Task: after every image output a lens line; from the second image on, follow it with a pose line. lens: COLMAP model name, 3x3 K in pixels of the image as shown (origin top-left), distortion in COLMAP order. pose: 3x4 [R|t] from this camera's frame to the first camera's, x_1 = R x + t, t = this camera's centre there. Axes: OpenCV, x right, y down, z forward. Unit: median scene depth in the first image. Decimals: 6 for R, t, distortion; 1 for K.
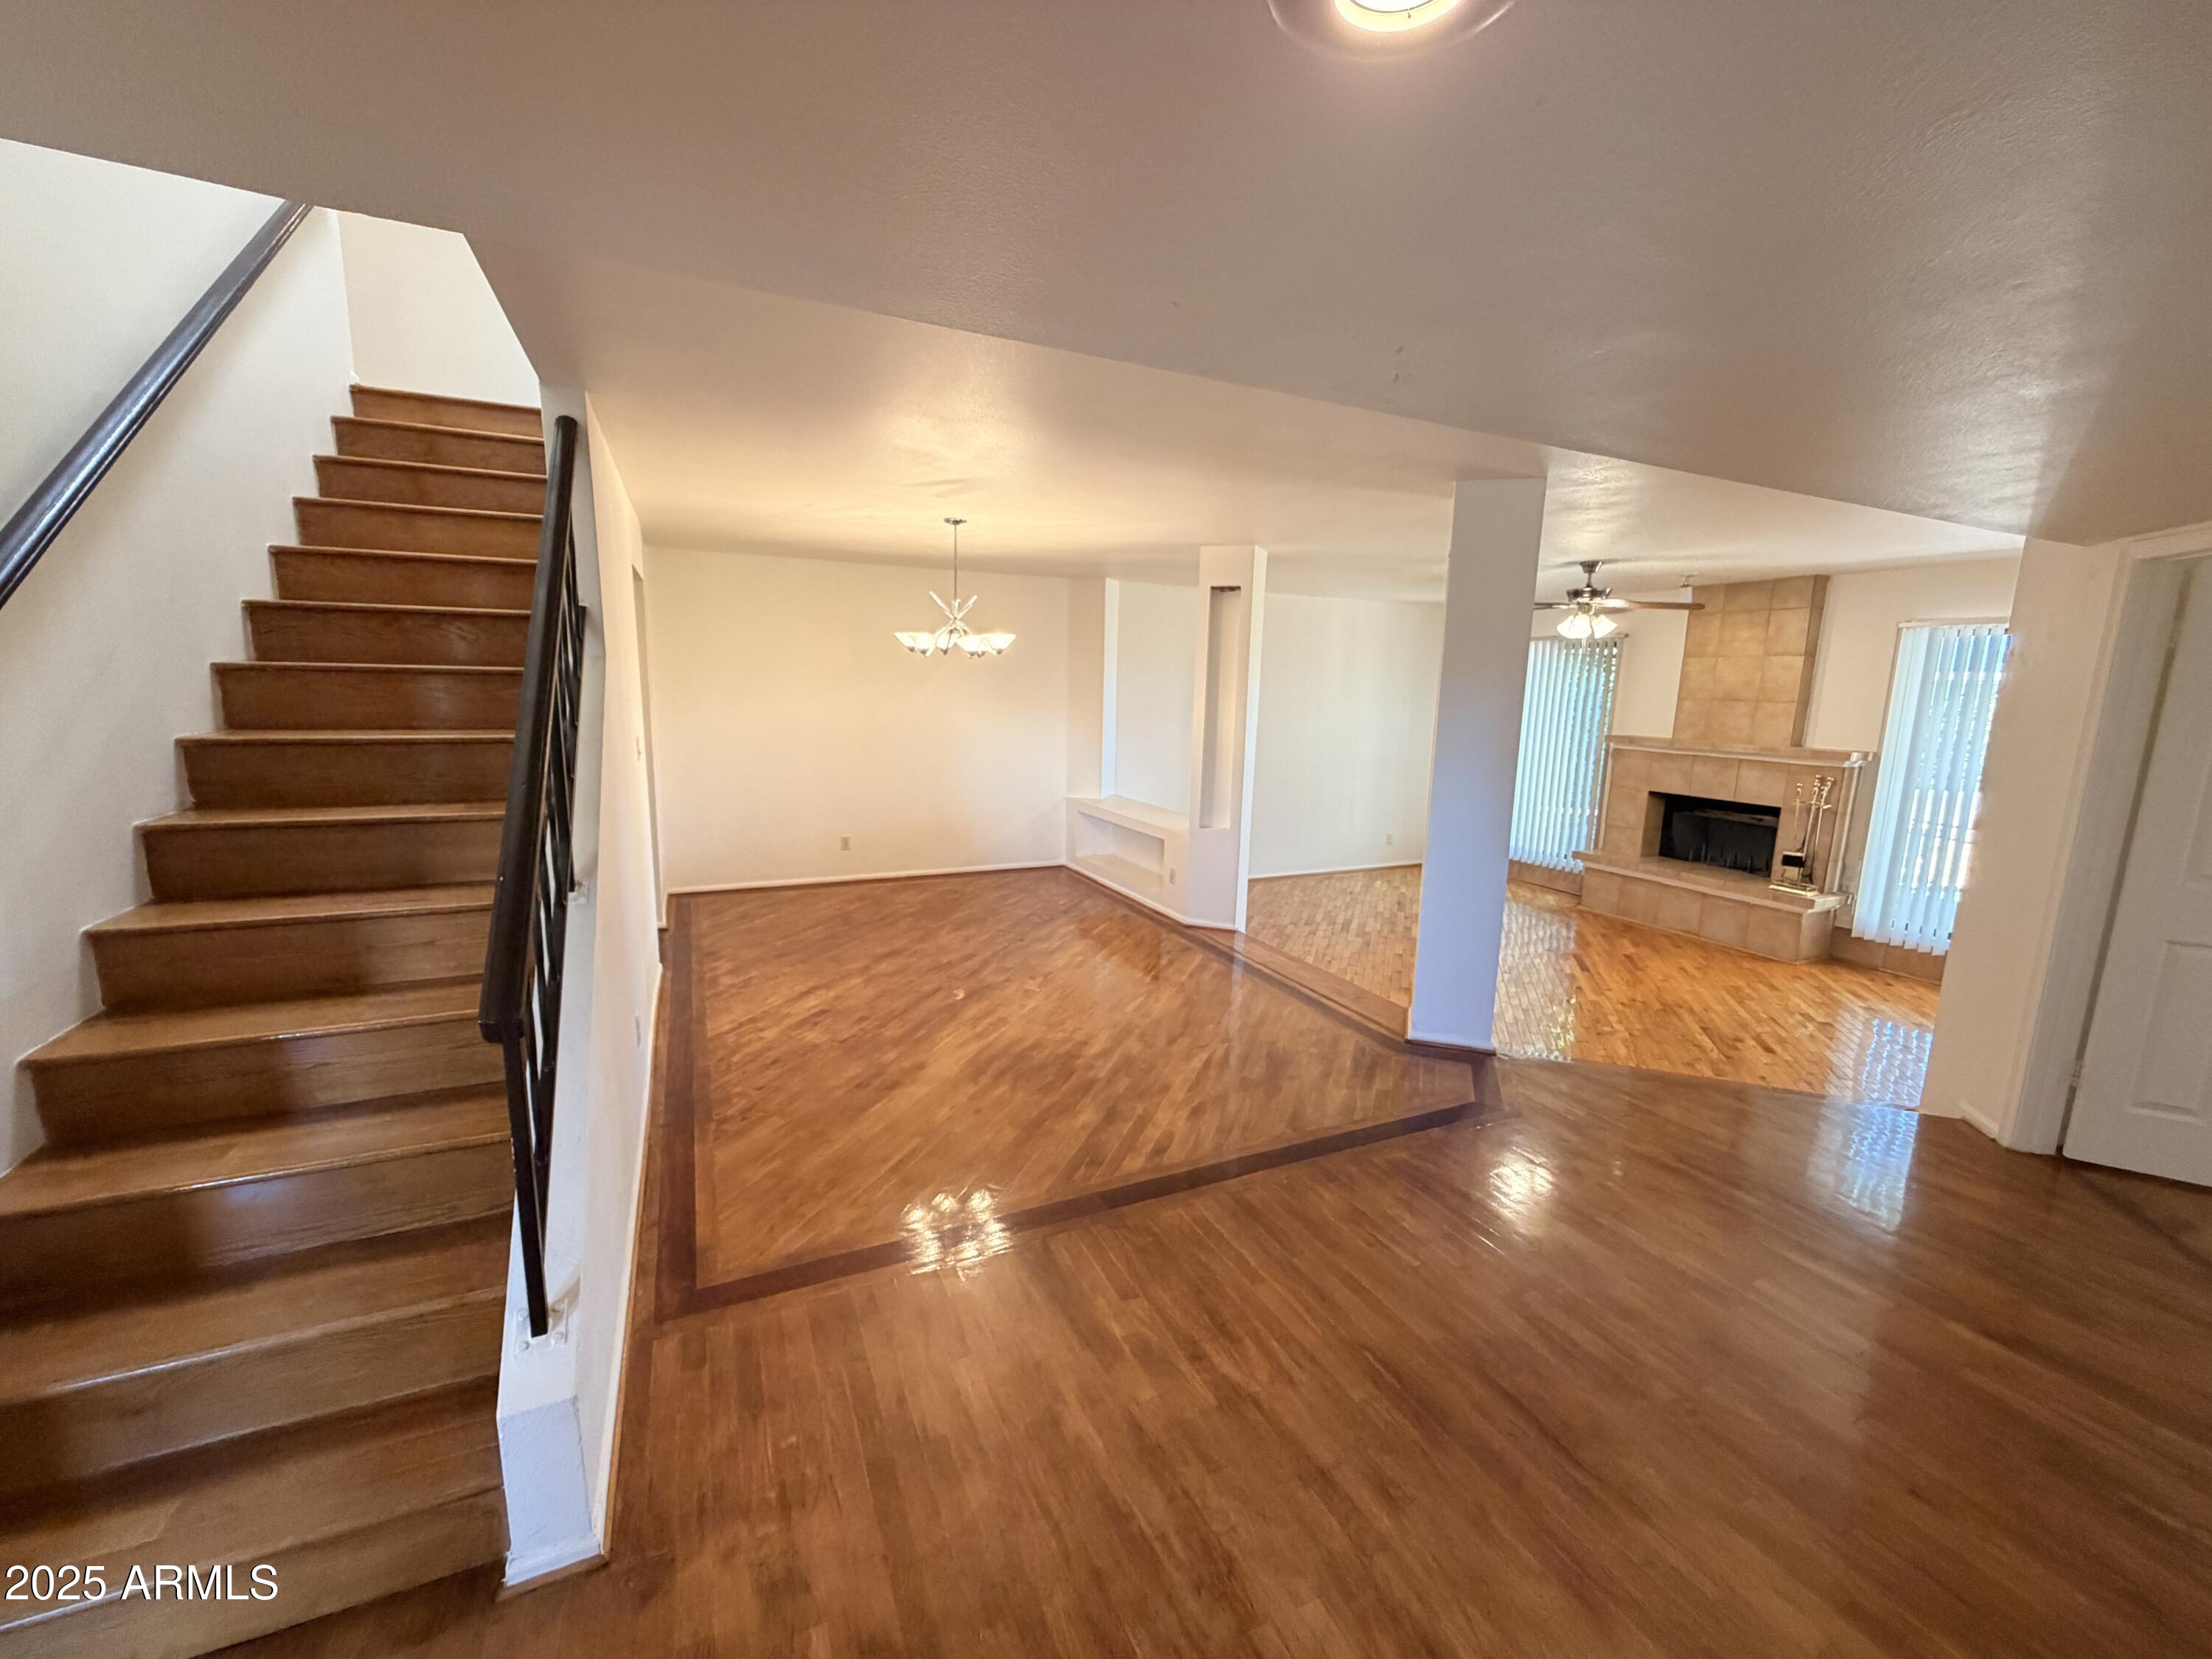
lens RADIAL K [[884.4, 0, 1105.9], [0, 884.4, 836.0], [0, 0, 1]] dist [-0.003196, -0.000190]
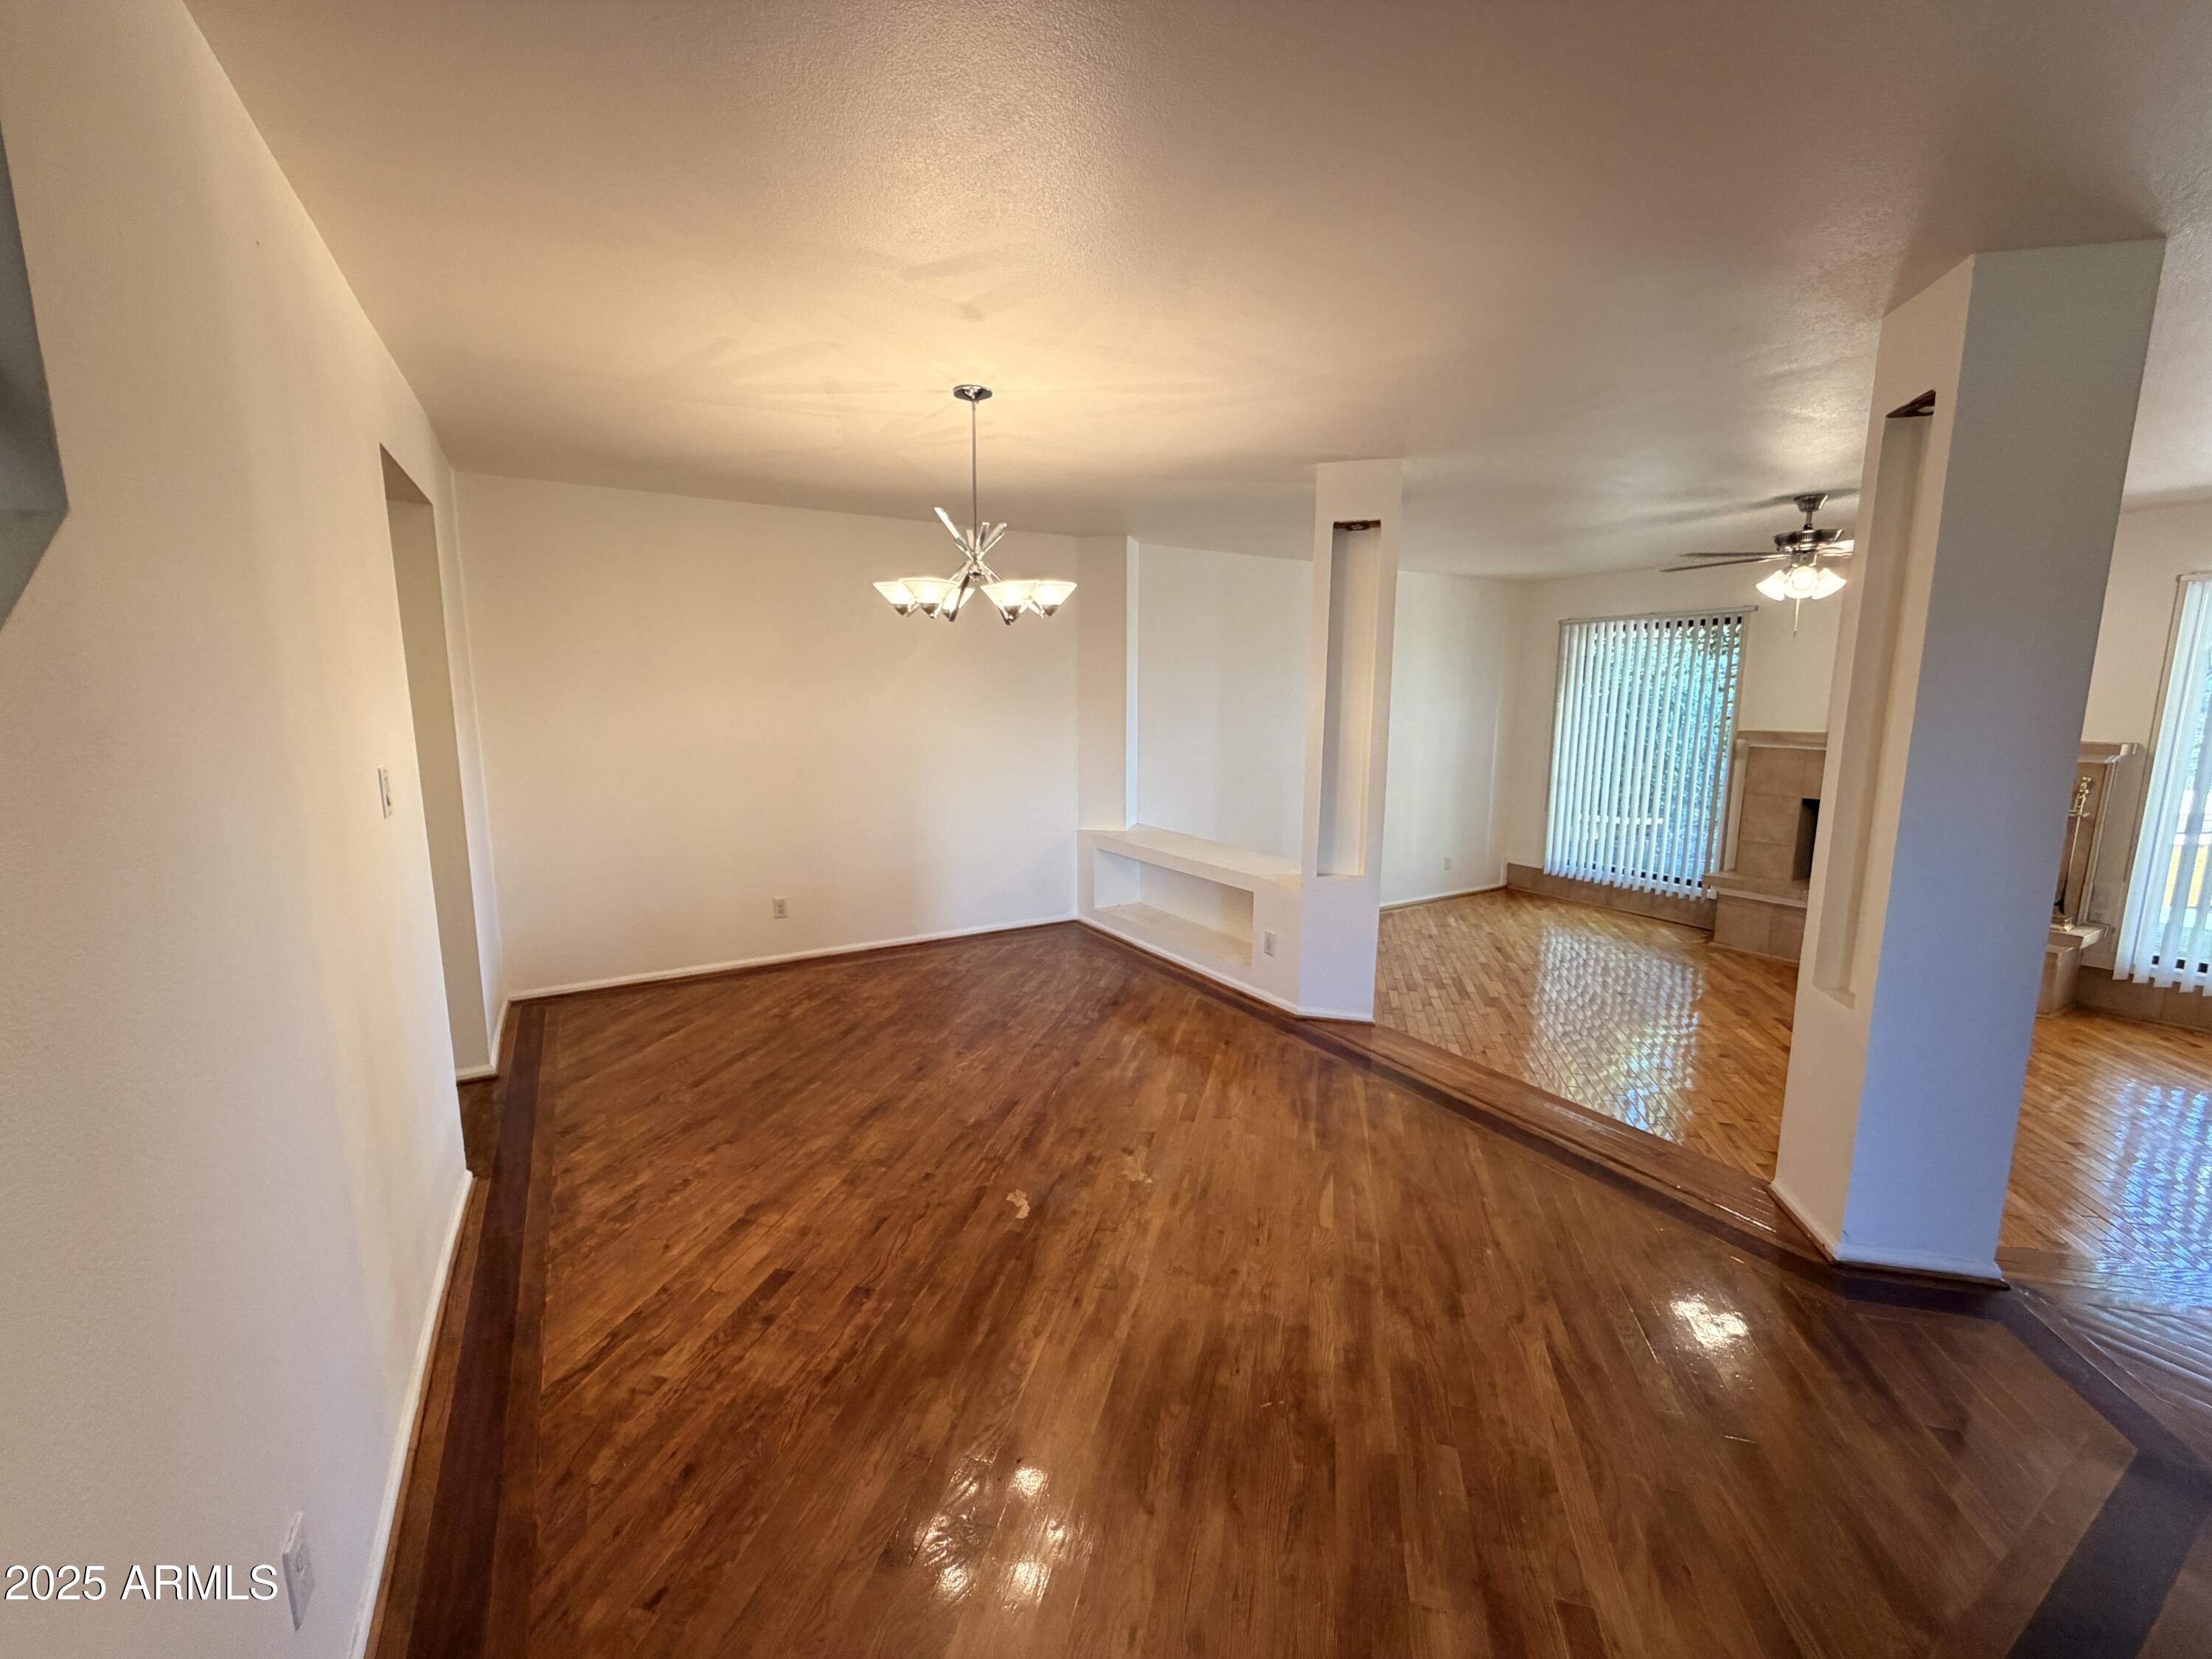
lens RADIAL K [[884.4, 0, 1099.3], [0, 884.4, 831.3], [0, 0, 1]] dist [-0.003196, -0.000190]
pose [[0.995469, -0.033227, 0.089097, -0.127804], [0.034880, 0.999246, -0.017058, -0.039866], [-0.088463, 0.020088, 0.995877, 0.344456]]
